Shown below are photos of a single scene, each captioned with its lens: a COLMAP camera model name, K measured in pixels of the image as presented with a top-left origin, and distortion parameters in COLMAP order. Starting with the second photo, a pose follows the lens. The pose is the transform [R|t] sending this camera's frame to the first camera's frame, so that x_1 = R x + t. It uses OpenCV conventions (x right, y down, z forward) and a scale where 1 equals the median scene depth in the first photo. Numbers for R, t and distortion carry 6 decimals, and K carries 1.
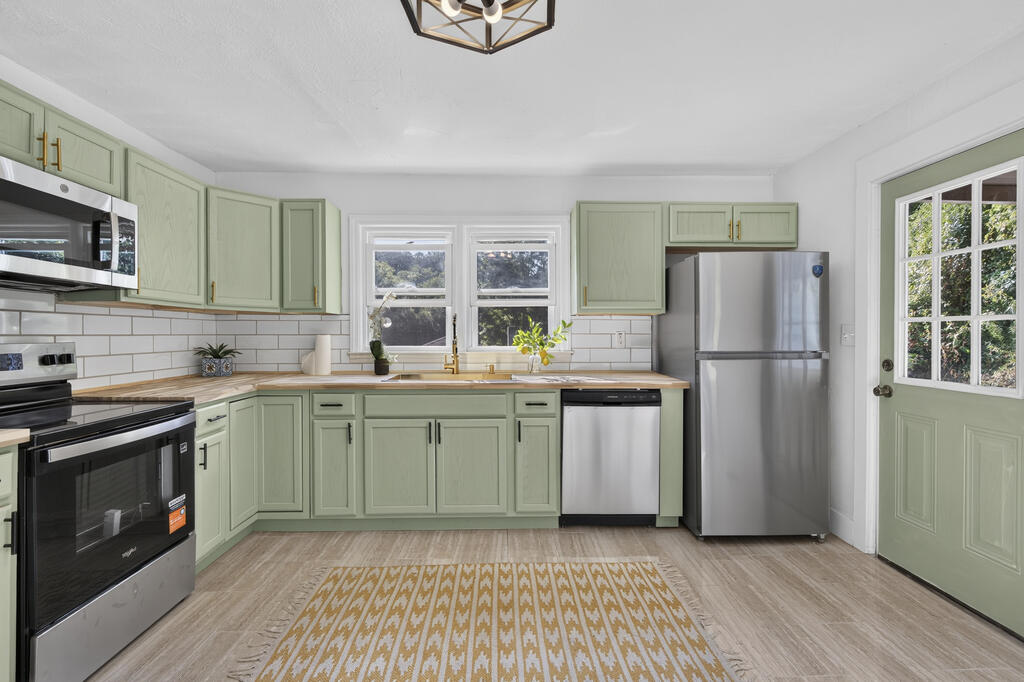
lens RADIAL K [[464.7, 0, 510.7], [0, 464.7, 341.7], [0, 0, 1]] dist [-0.001185, -0.000168]
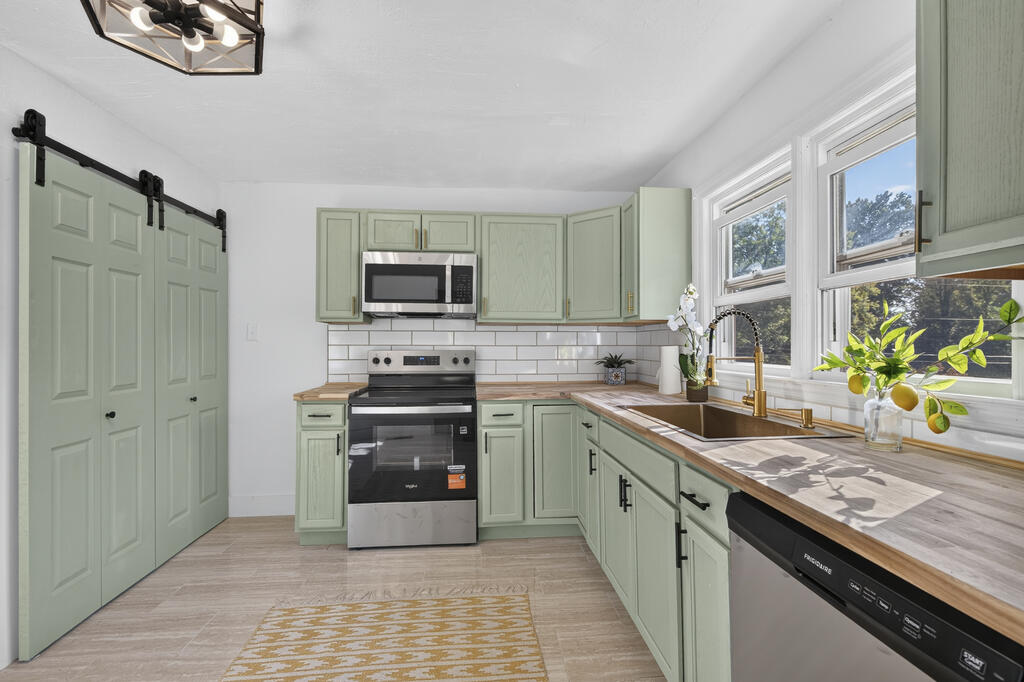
lens RADIAL K [[464.7, 0, 510.7], [0, 464.7, 341.7], [0, 0, 1]] dist [-0.001185, -0.000168]
pose [[0.074313, -0.006492, -0.997214, 0.621447], [-0.014687, 0.999863, -0.007603, -0.017253], [0.997127, 0.015211, 0.074208, 1.000045]]
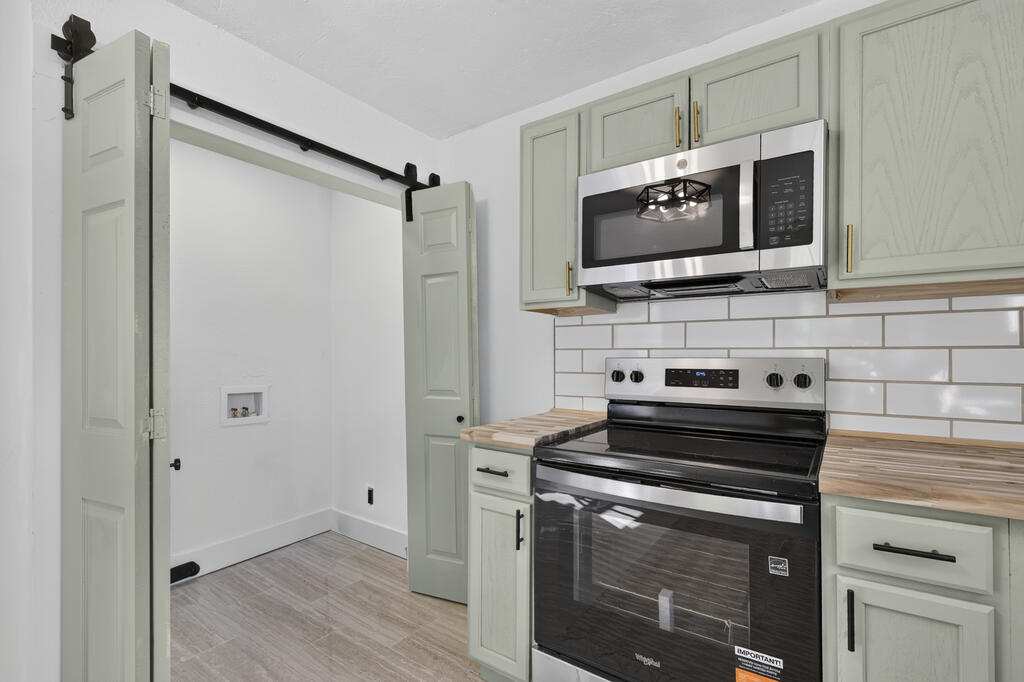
lens RADIAL K [[458.4, 0, 536.8], [0, 458.4, 354.5], [0, 0, 1]] dist [-0.000503, -0.000330]
pose [[-0.566462, -0.003539, -0.824080, -0.137053], [-0.013171, 0.999902, 0.004759, -0.001668], [0.823983, 0.013550, -0.566453, 1.029676]]
